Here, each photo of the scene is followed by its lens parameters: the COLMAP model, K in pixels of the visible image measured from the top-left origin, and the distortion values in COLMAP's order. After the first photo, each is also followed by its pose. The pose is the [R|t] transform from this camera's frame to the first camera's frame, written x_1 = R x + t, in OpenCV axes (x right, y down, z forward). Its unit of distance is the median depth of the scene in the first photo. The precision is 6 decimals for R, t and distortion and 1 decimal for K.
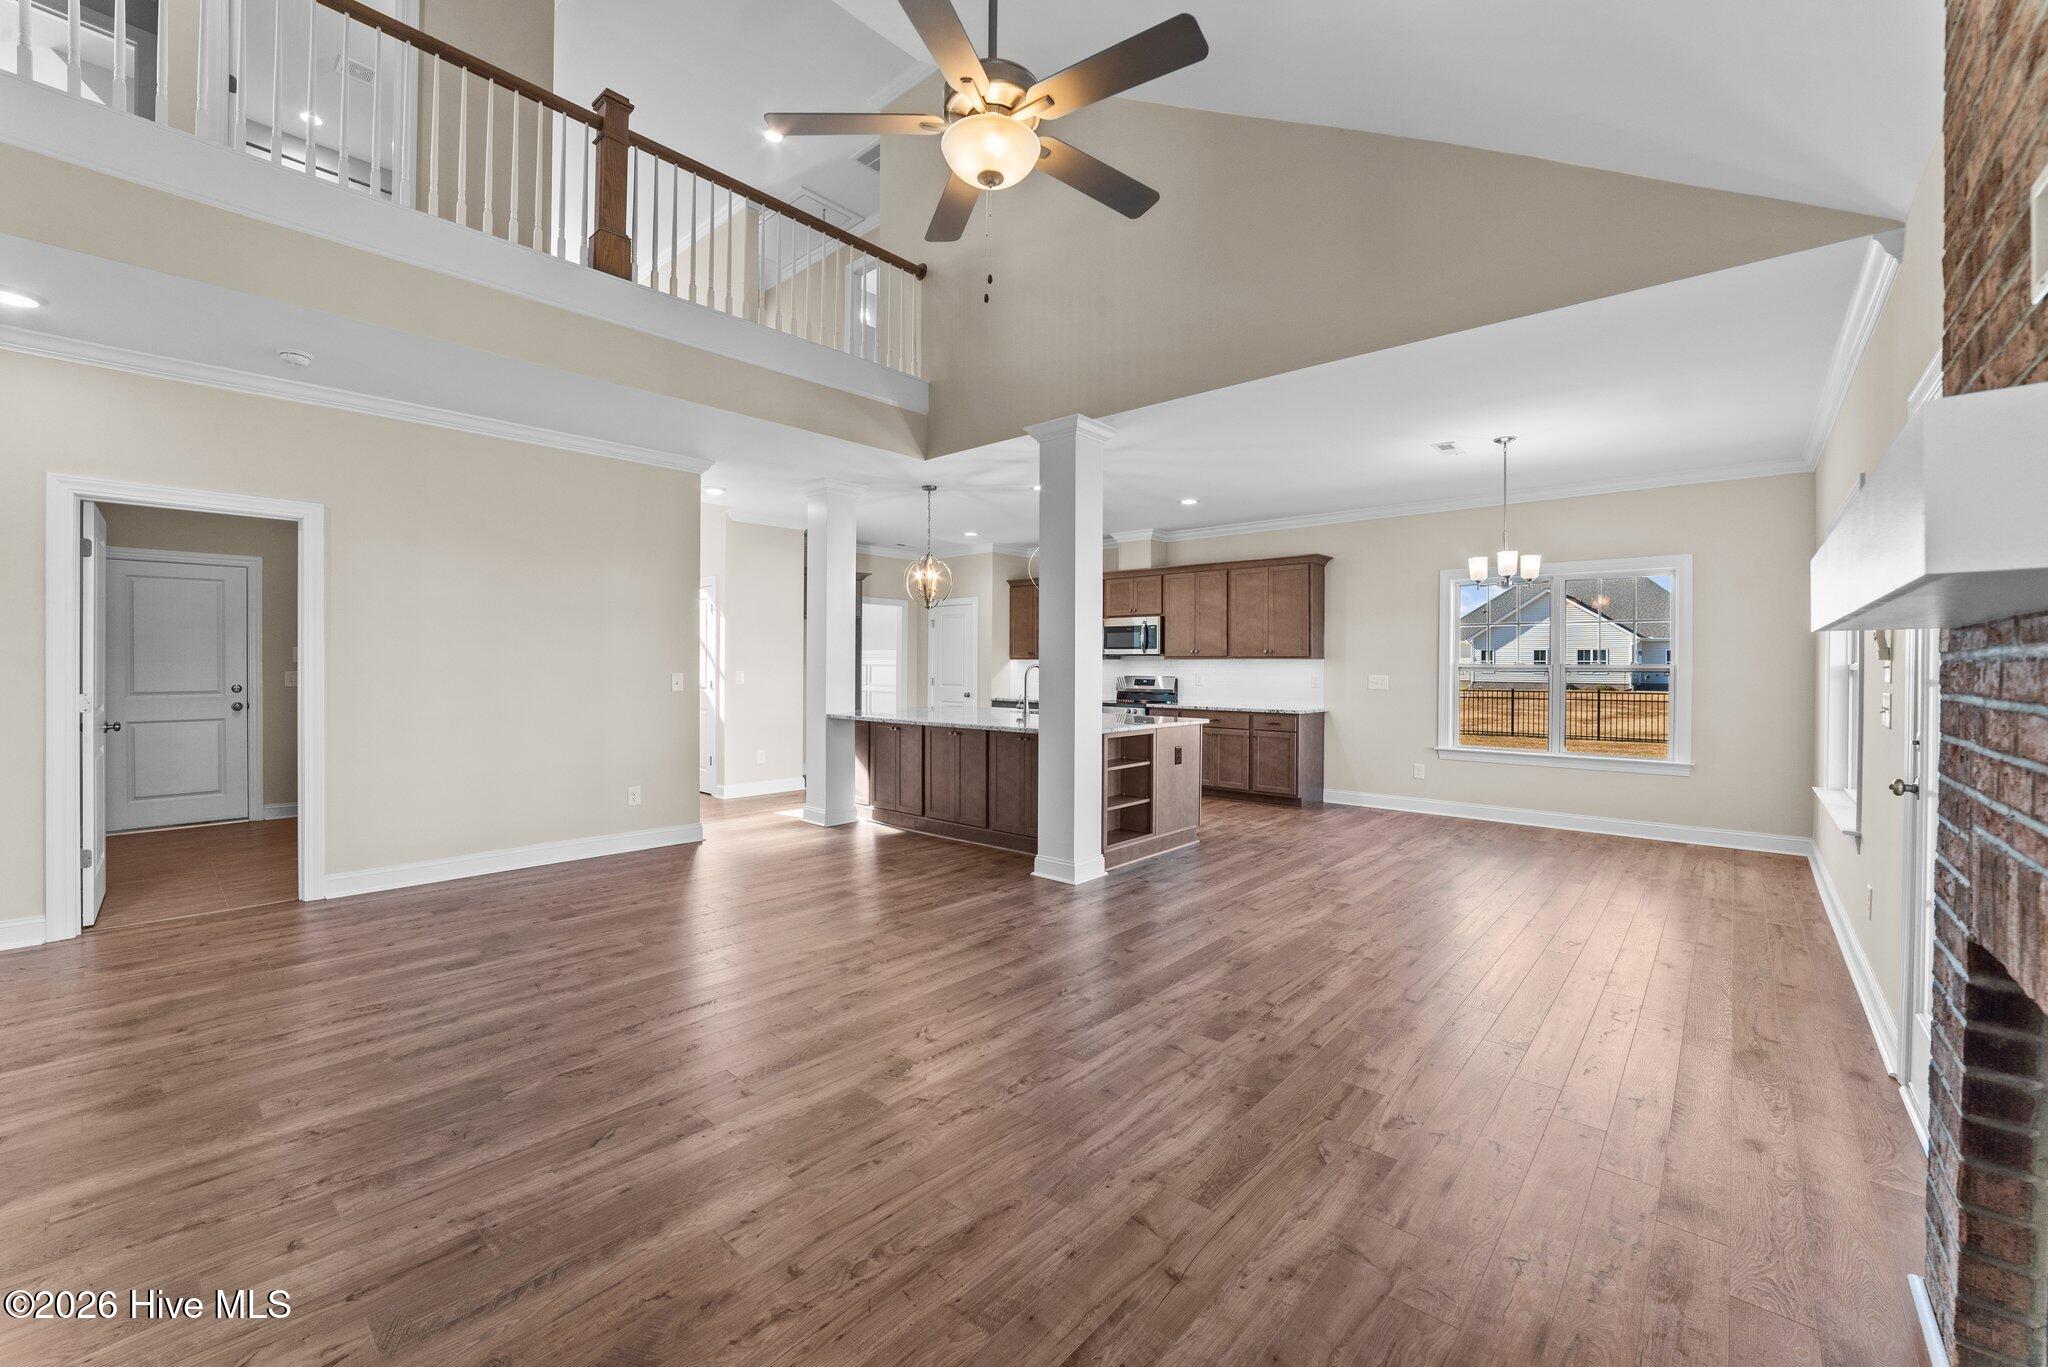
lens RADIAL K [[820.2, 0, 1022.9], [0, 820.2, 670.8], [0, 0, 1]] dist [-0.008966, 0.002704]
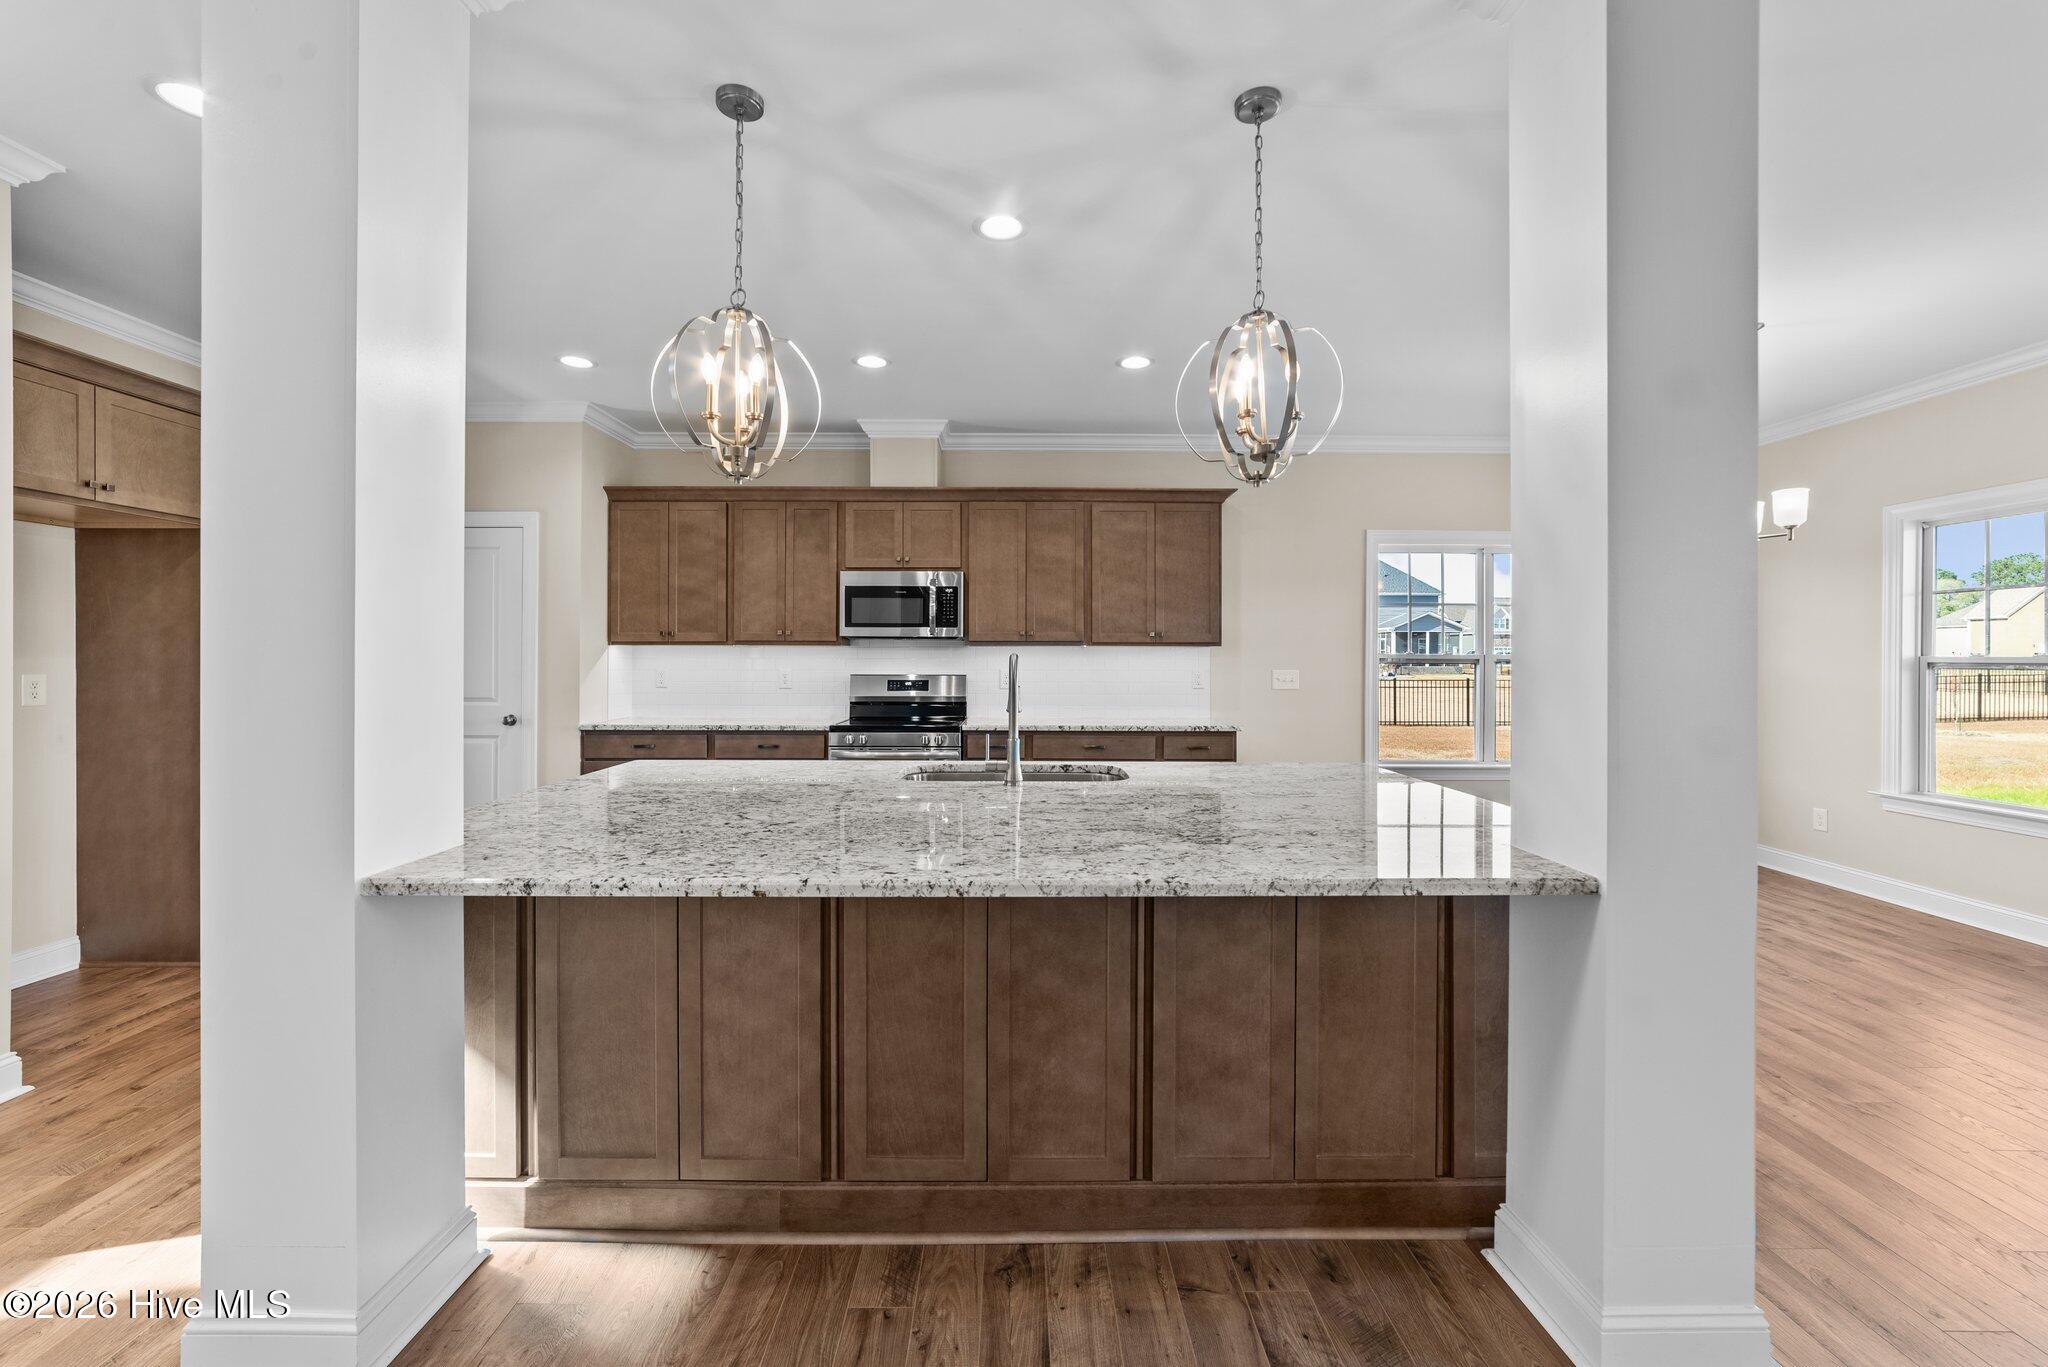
lens RADIAL K [[820.2, 0, 1024.6], [0, 820.2, 654.7], [0, 0, 1]] dist [-0.008966, 0.002704]
pose [[0.742918, 0.003541, 0.669373, -0.190496], [0.007758, 0.999873, -0.013899, 0.000319], [-0.669337, 0.015519, 0.742796, 0.545367]]
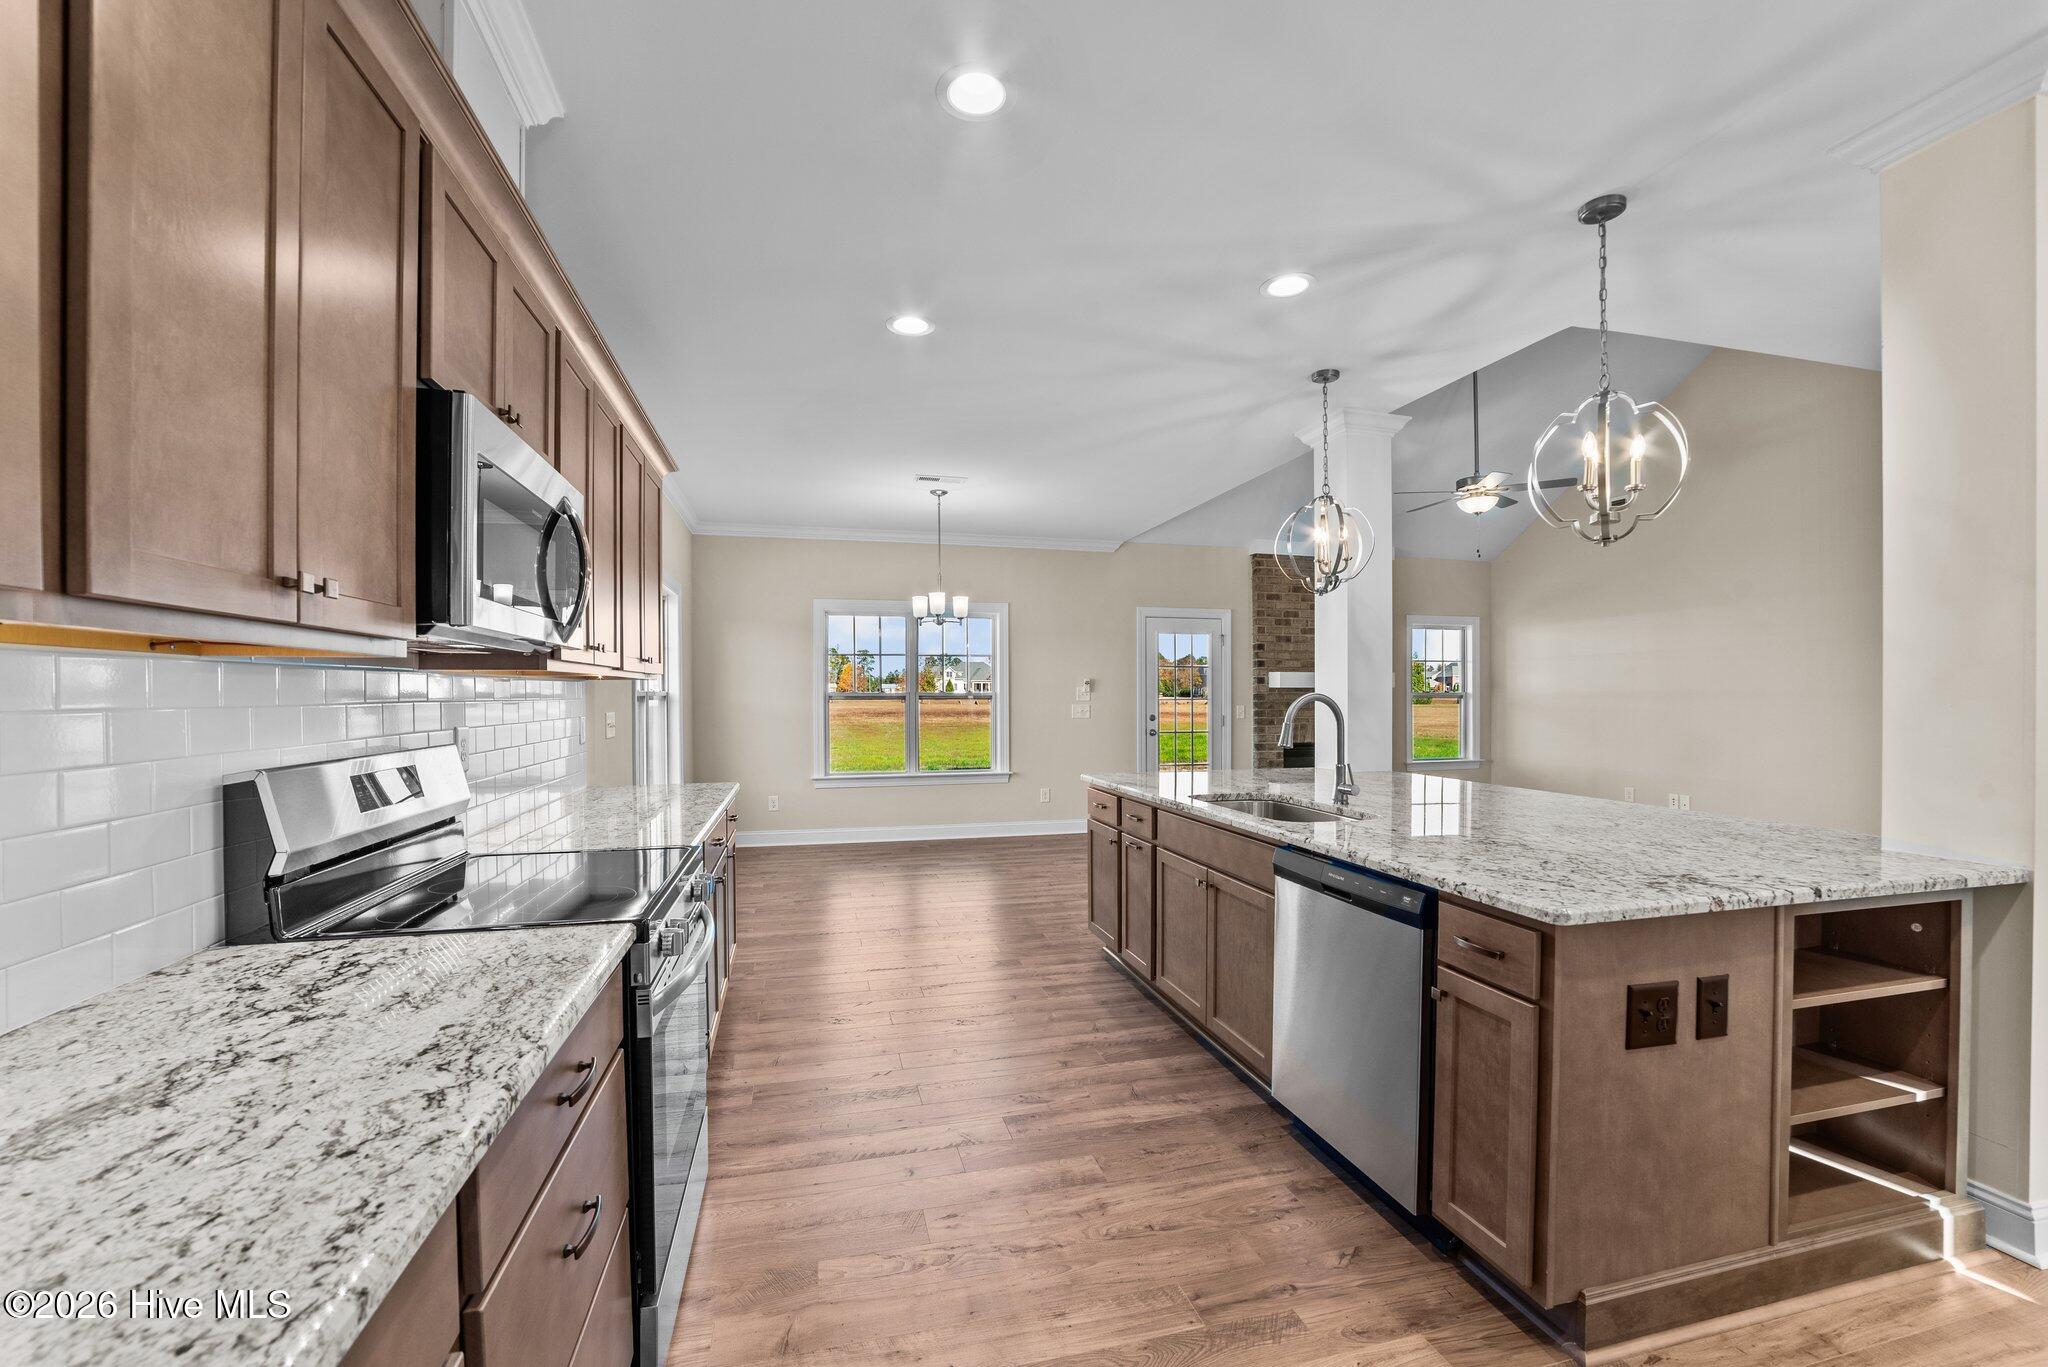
lens RADIAL K [[820.2, 0, 1024.9], [0, 820.2, 693.2], [0, 0, 1]] dist [-0.008966, 0.002704]
pose [[-0.830899, -0.004195, 0.556408, -0.081550], [0.004193, 0.999896, 0.013801, -0.010505], [-0.556408, 0.013800, -0.830795, 1.123020]]
